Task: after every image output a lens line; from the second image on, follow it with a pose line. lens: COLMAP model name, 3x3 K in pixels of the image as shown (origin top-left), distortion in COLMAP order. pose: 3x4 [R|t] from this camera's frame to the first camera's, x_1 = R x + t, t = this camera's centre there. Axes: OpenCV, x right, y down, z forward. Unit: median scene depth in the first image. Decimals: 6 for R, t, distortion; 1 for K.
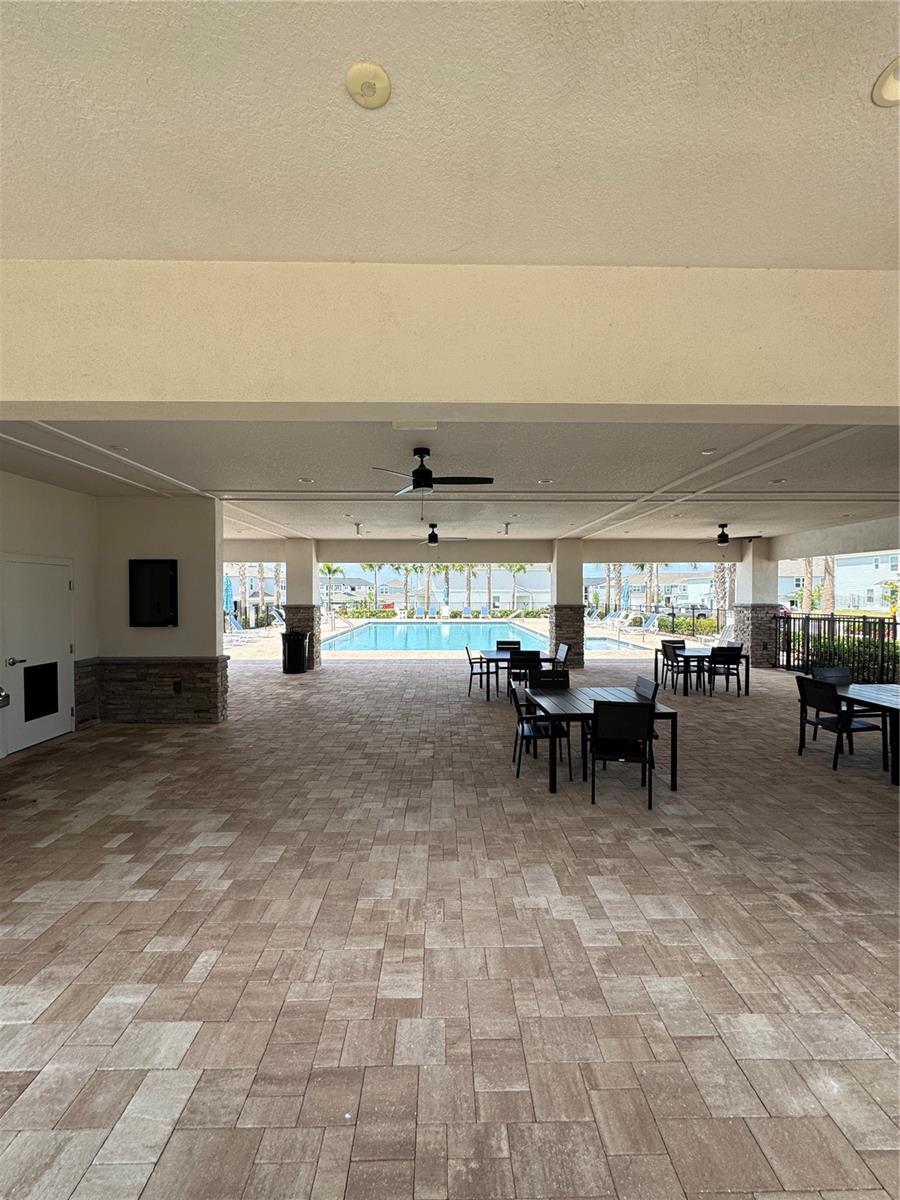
lens RADIAL K [[478.6, 0, 450.6], [0, 478.6, 597.8], [0, 0, 1]] dist [-0.001810, -0.000020]
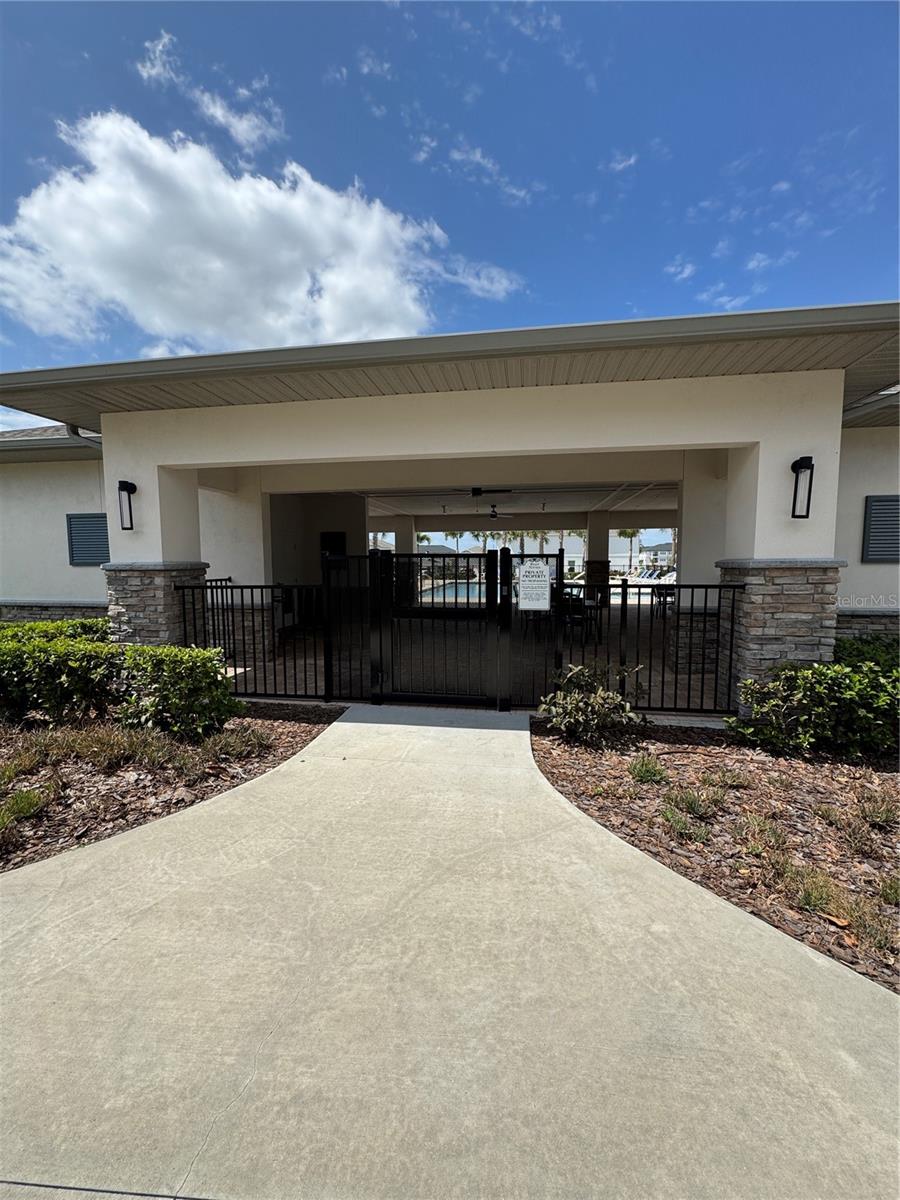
lens RADIAL K [[478.6, 0, 449.9], [0, 478.6, 601.9], [0, 0, 1]] dist [-0.001810, -0.000020]
pose [[0.985105, 0.008311, -0.171752, 0.022017], [0.004724, 0.997146, 0.075345, 0.008785], [0.171888, -0.075034, 0.982255, -0.129879]]
